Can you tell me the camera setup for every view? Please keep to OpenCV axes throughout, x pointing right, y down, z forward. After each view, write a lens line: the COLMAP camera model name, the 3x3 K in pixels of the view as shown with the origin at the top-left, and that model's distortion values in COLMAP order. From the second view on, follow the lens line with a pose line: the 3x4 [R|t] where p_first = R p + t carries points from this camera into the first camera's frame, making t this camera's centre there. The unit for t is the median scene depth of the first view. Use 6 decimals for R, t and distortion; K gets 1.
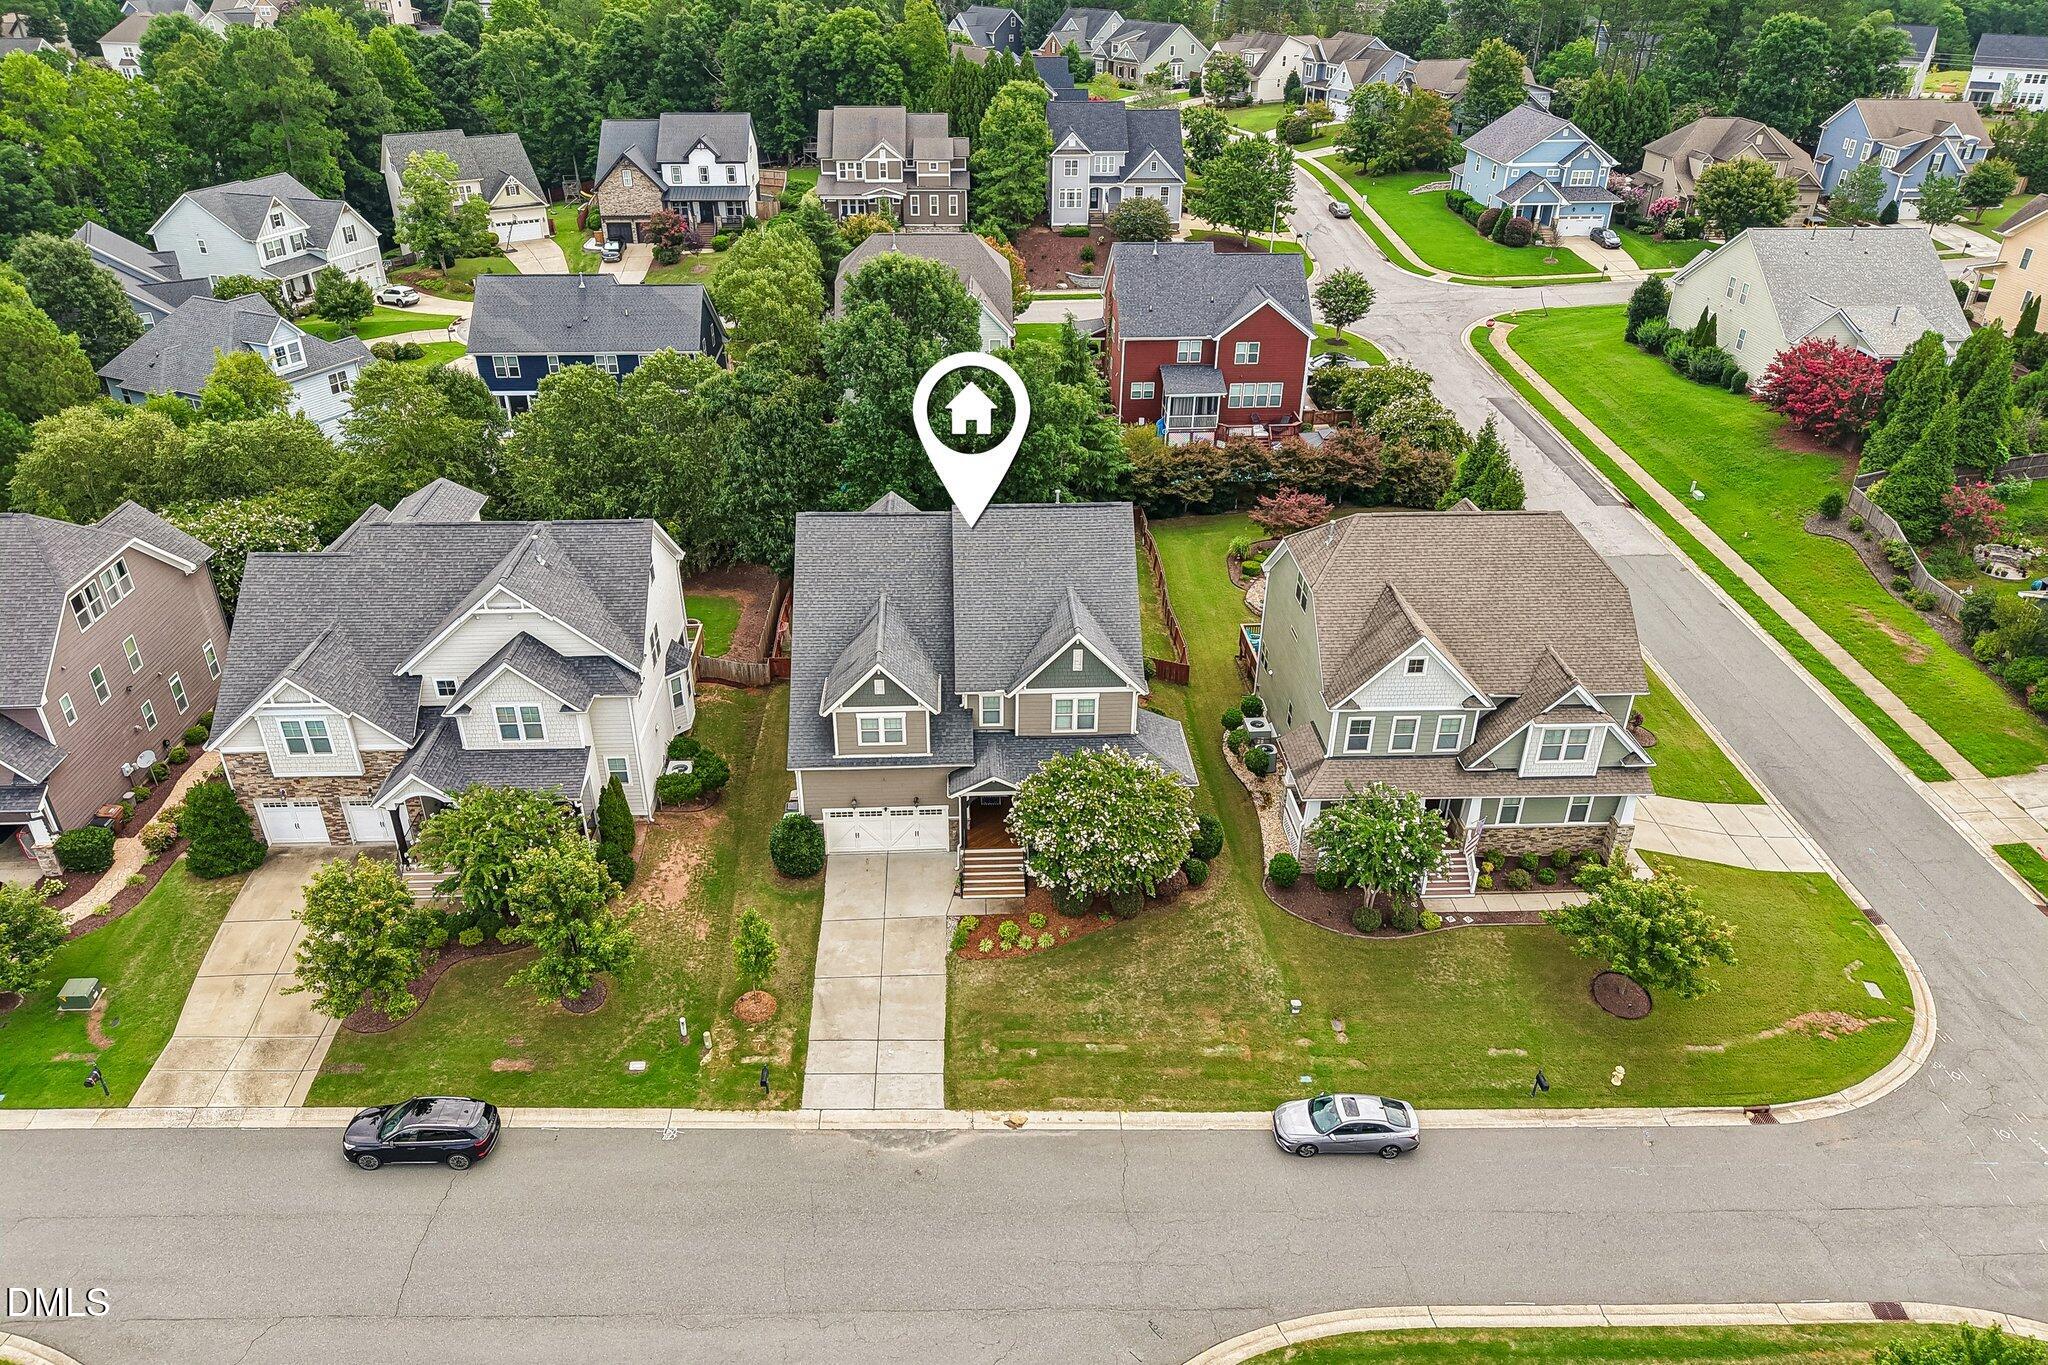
lens RADIAL K [[1374.4, 0, 1008.6], [0, 1374.4, 684.8], [0, 0, 1]] dist [0.021856, -0.005947]
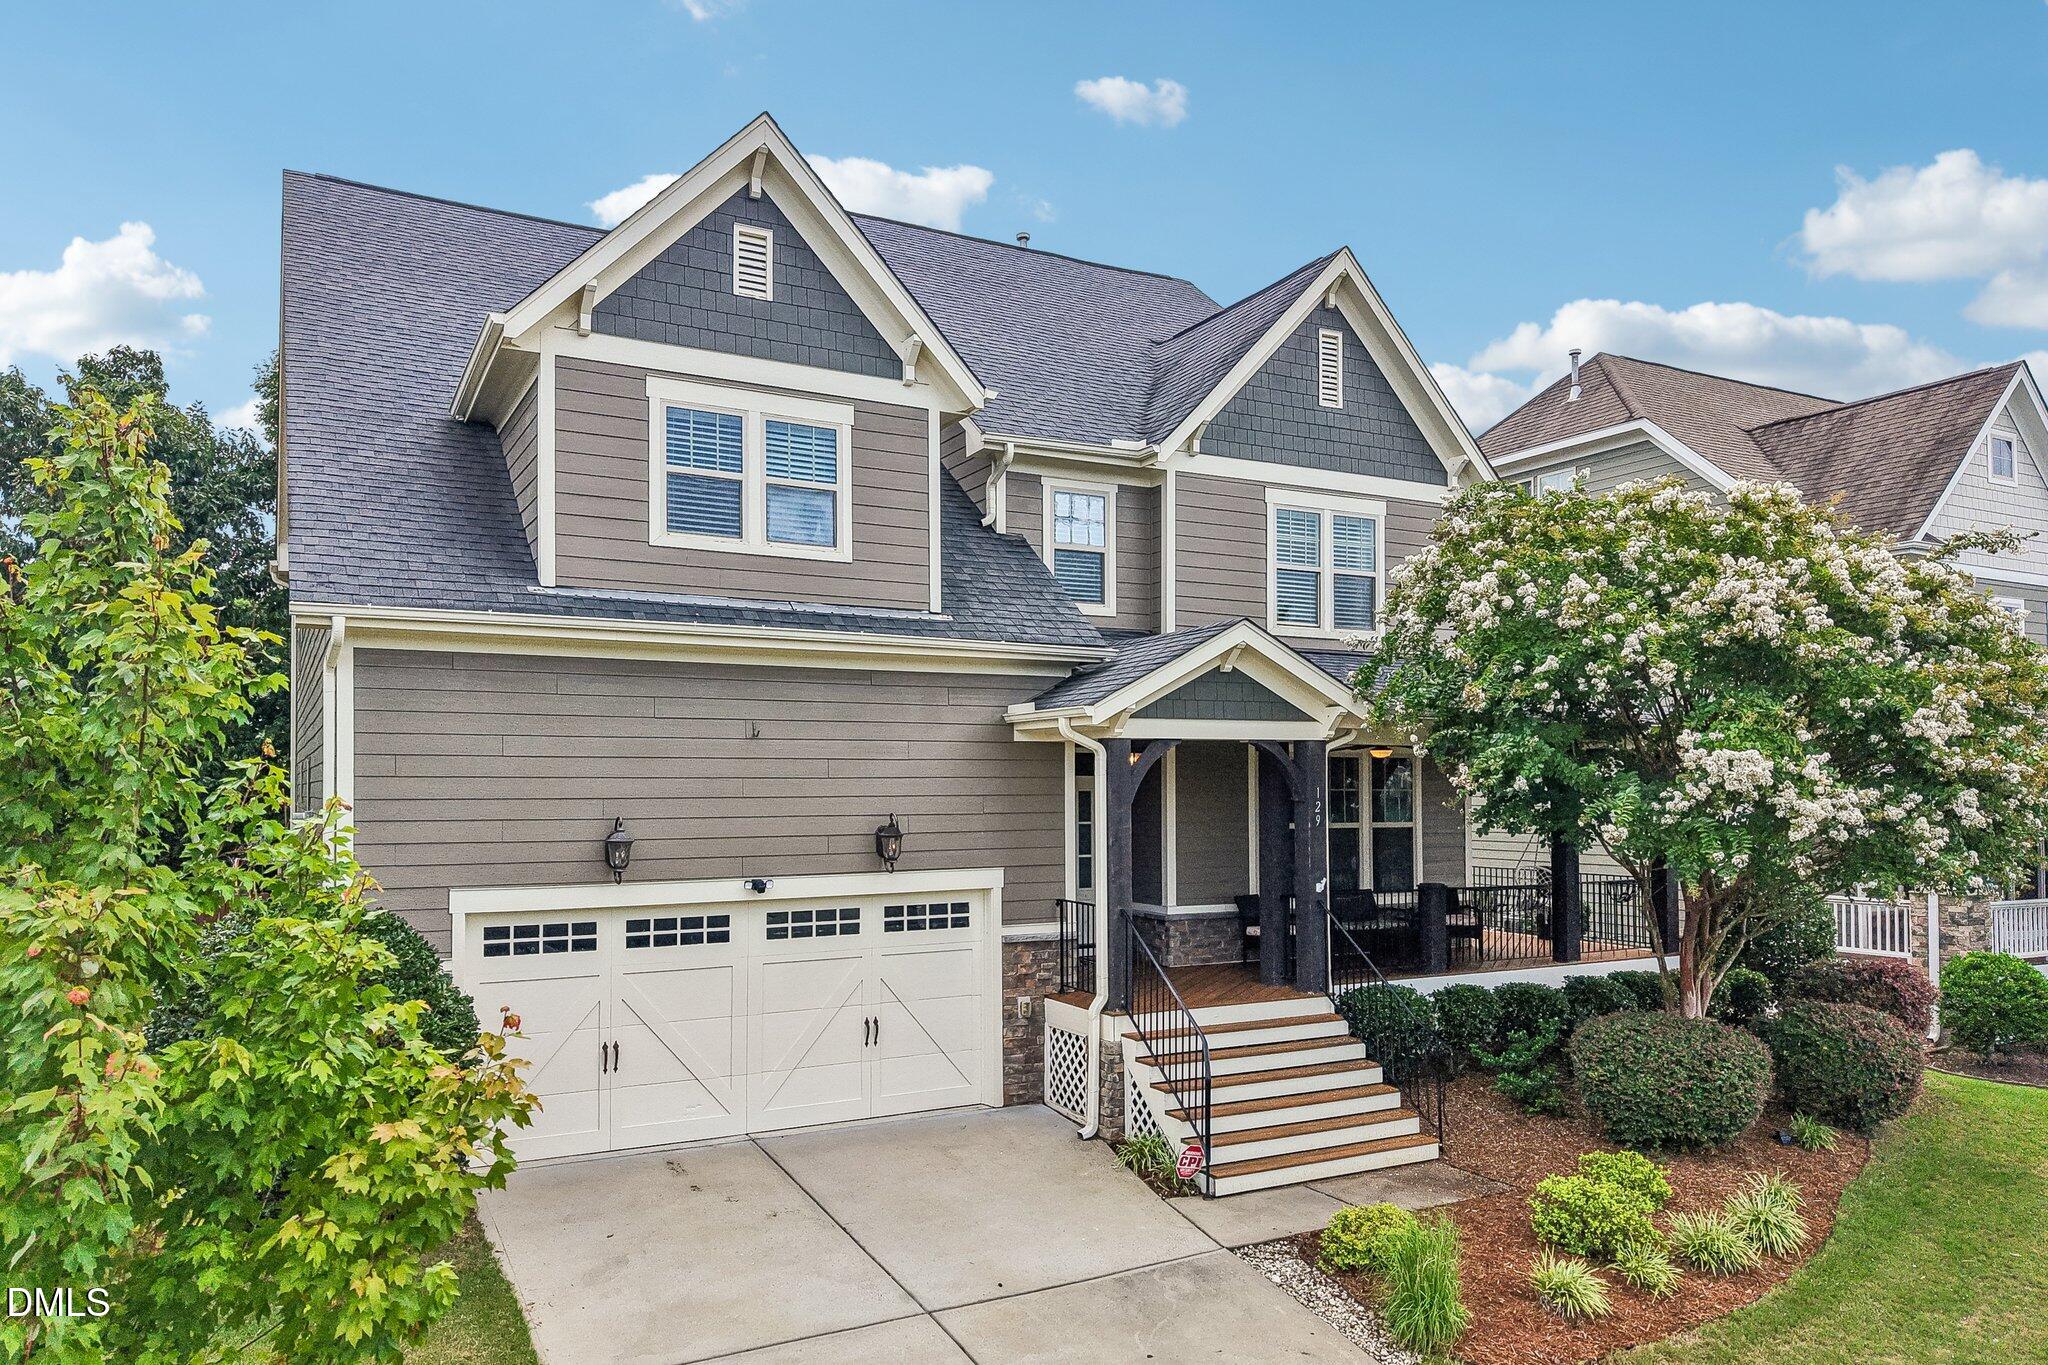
lens RADIAL K [[1361.5, 0, 997.6], [0, 1361.5, 782.4], [0, 0, 1]] dist [0.014433, -0.002286]
pose [[0.902565, 0.003056, 0.430542, -0.148313], [0.216197, 0.861549, -0.459339, 0.184700], [-0.372337, 0.507665, 0.776943, 0.799427]]
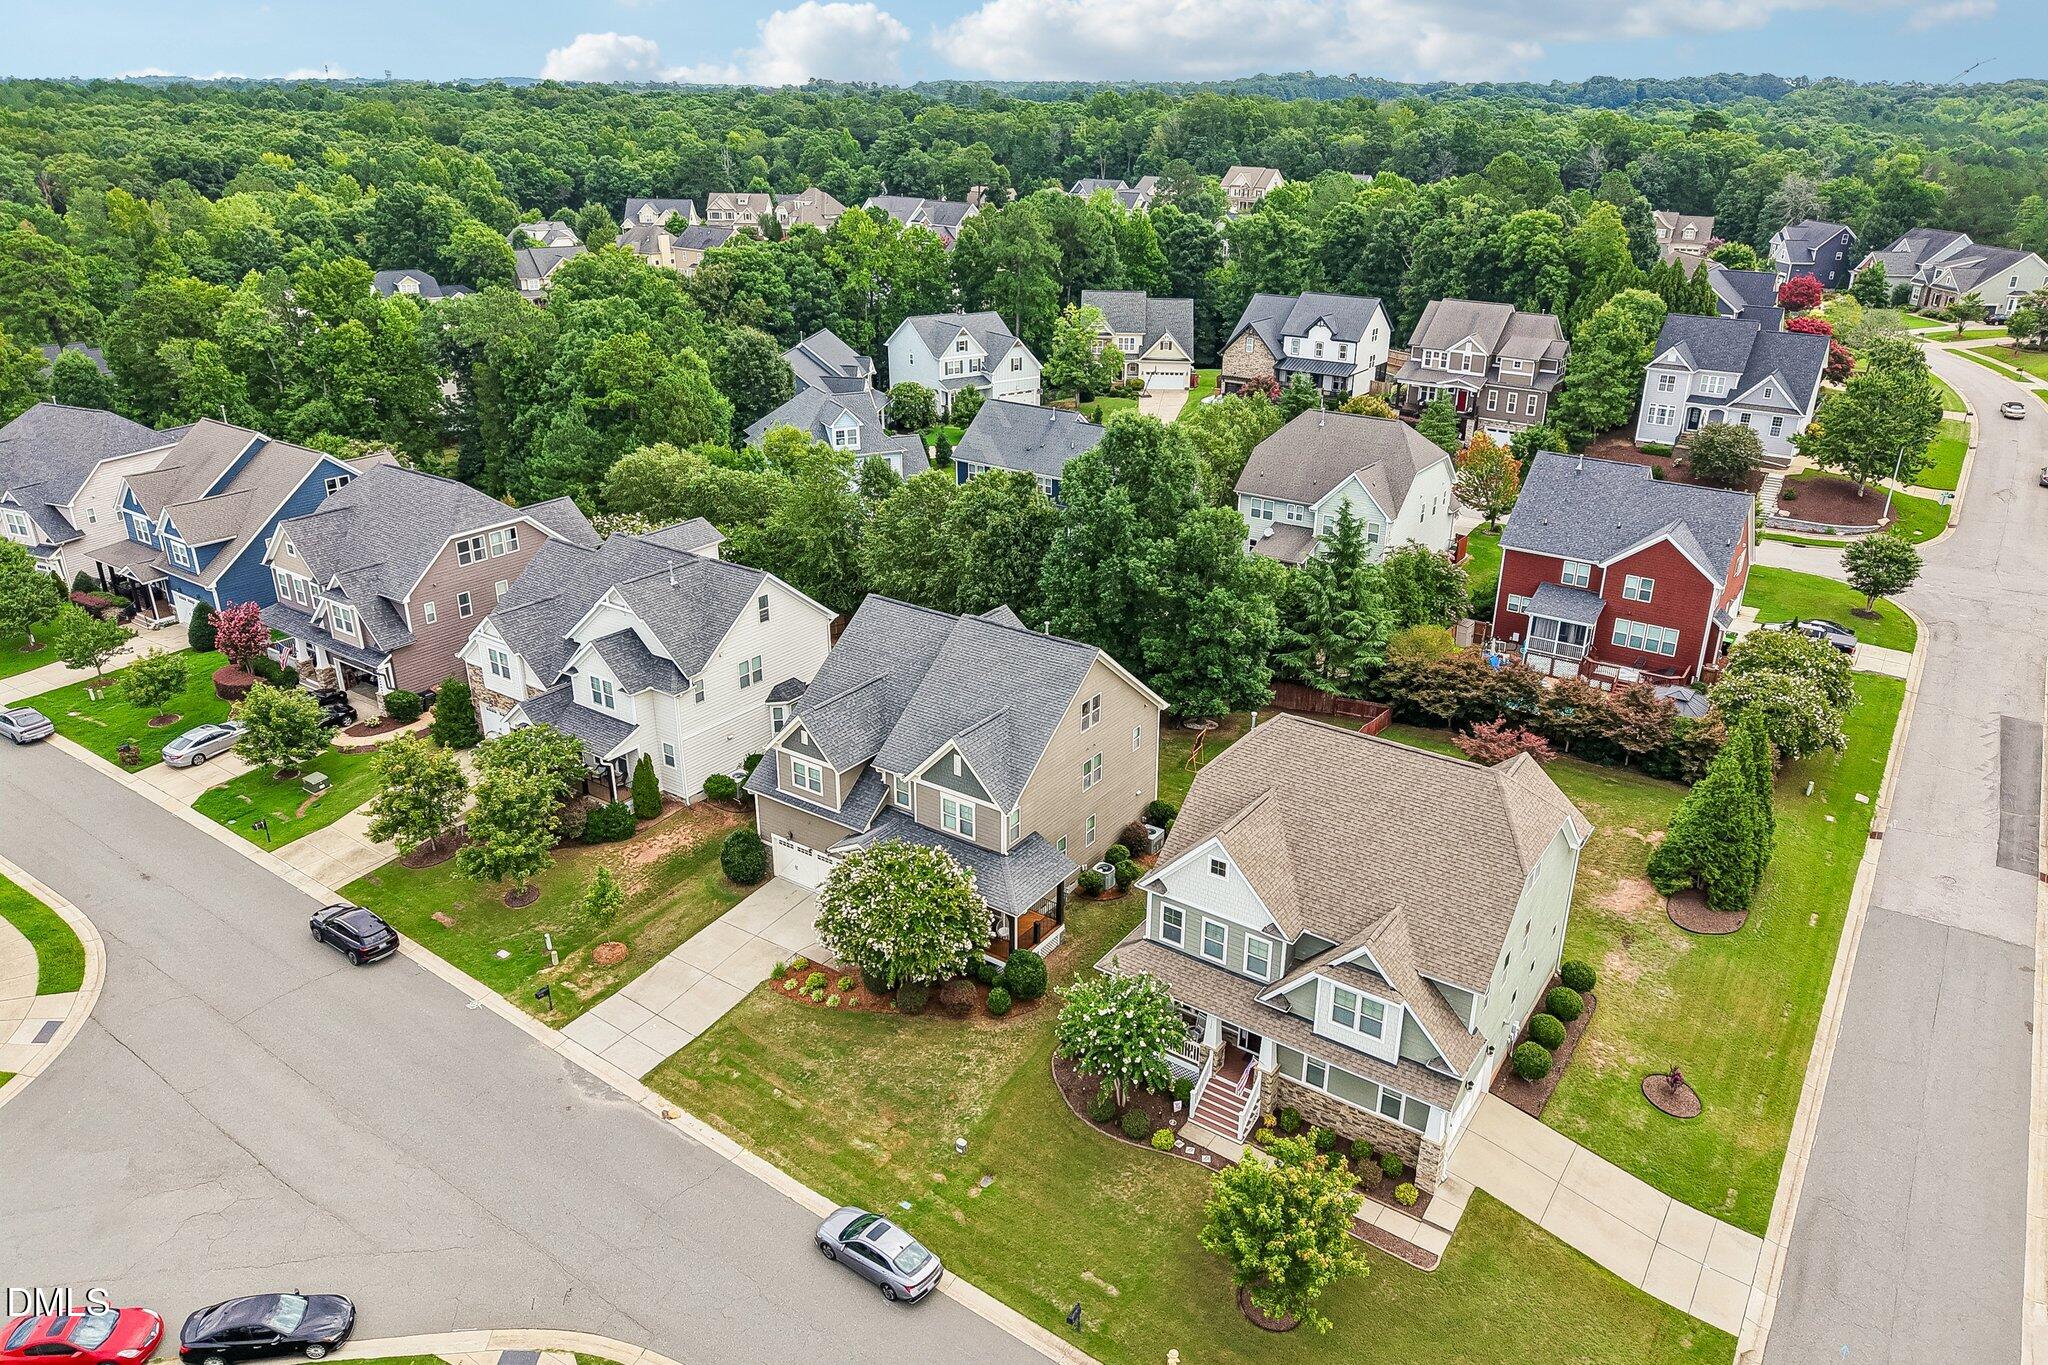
lens RADIAL K [[1389.0, 0, 1024.0], [0, 1389.0, 682.5], [0, 0, 1]] dist [0.010151, -0.003051]
pose [[0.796003, 0.240819, -0.555325, 0.647246], [-0.309127, 0.950519, -0.030906, -0.059870], [0.520404, 0.196267, 0.831059, 0.113013]]
